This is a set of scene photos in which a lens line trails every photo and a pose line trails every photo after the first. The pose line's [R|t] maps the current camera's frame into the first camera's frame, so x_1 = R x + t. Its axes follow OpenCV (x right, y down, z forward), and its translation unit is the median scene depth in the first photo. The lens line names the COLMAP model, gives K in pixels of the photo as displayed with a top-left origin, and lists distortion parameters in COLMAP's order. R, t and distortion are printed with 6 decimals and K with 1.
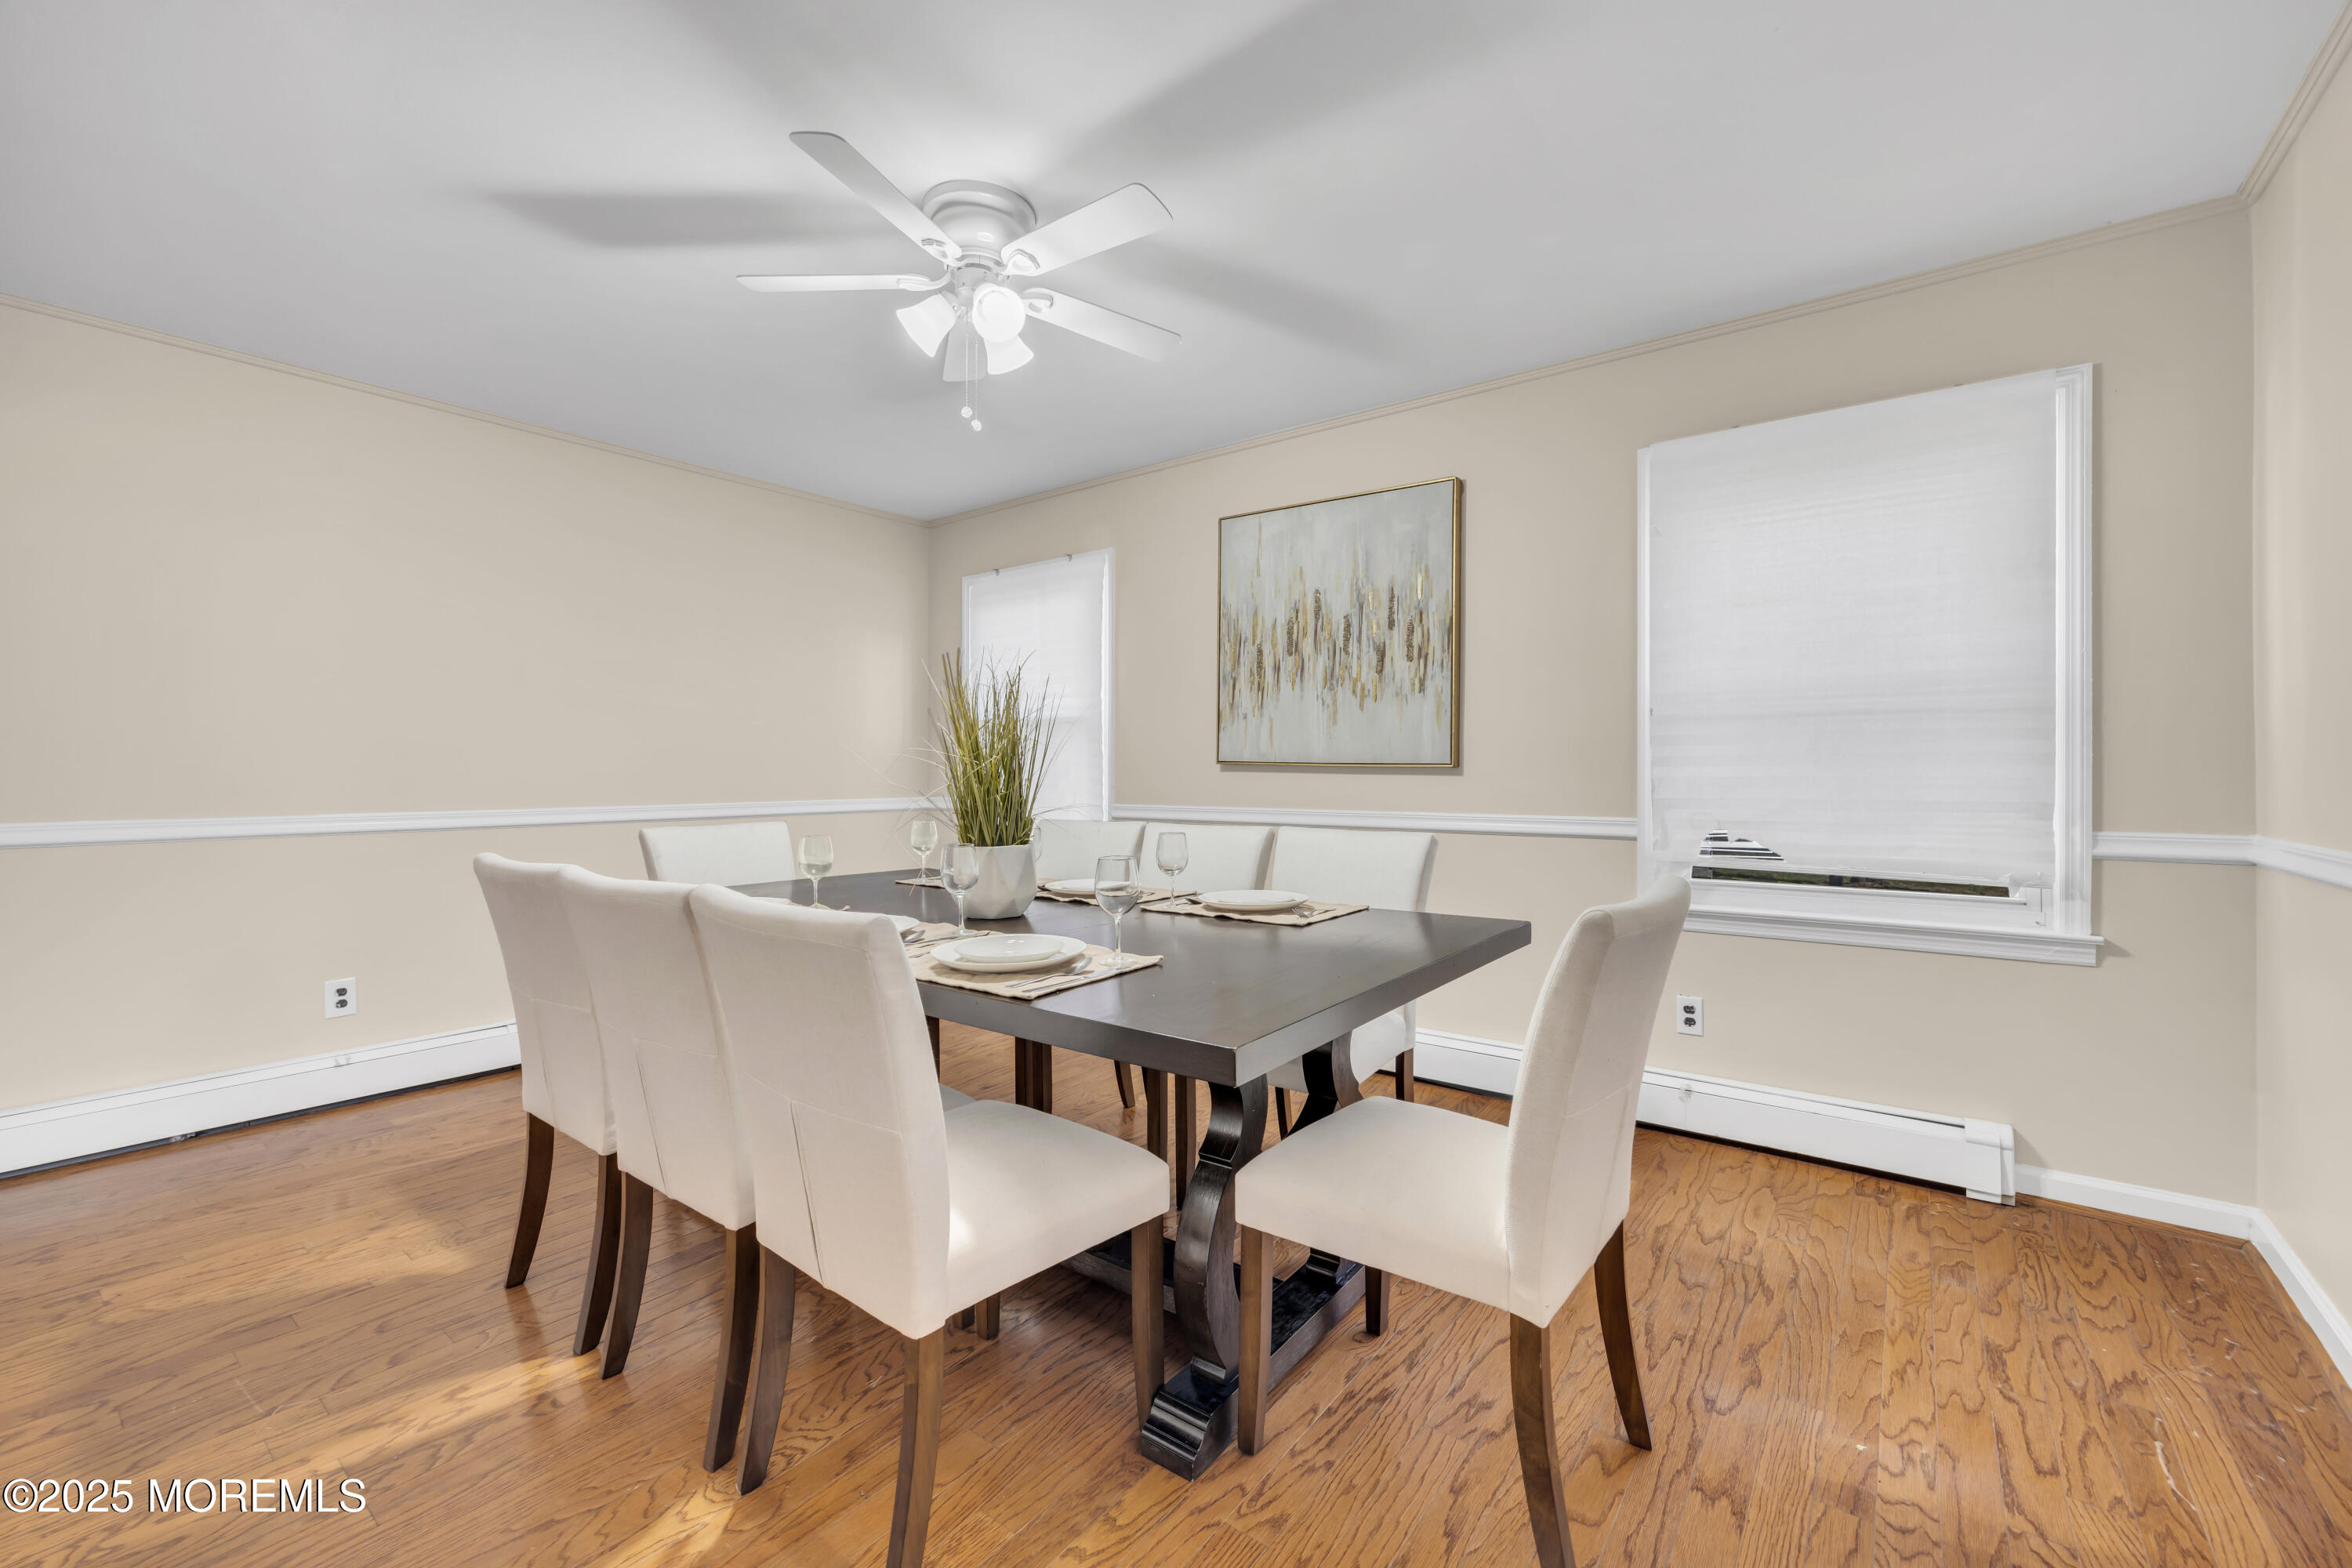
lens RADIAL K [[943.2, 0, 1182.2], [0, 943.2, 768.6], [0, 0, 1]] dist [-0.002721, -0.001806]
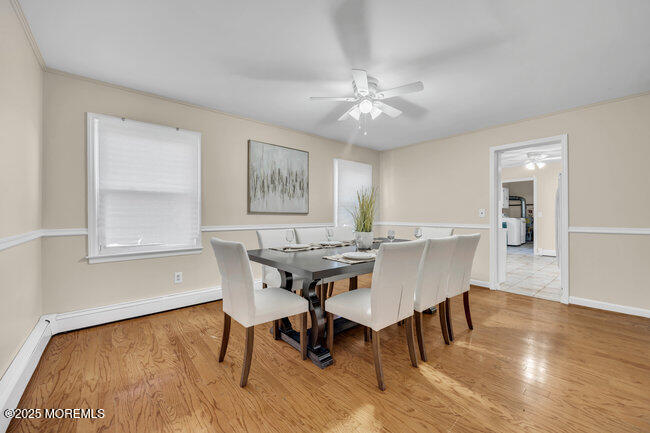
lens RADIAL K [[260.7, 0, 327.6], [0, 260.7, 217.0], [0, 0, 1]] dist [-0.002721, -0.001806]
pose [[0.205537, -0.008863, 0.978609, -0.895937], [-0.001857, 0.999954, 0.009446, 0.002499], [-0.978648, -0.003759, 0.205511, 0.585273]]
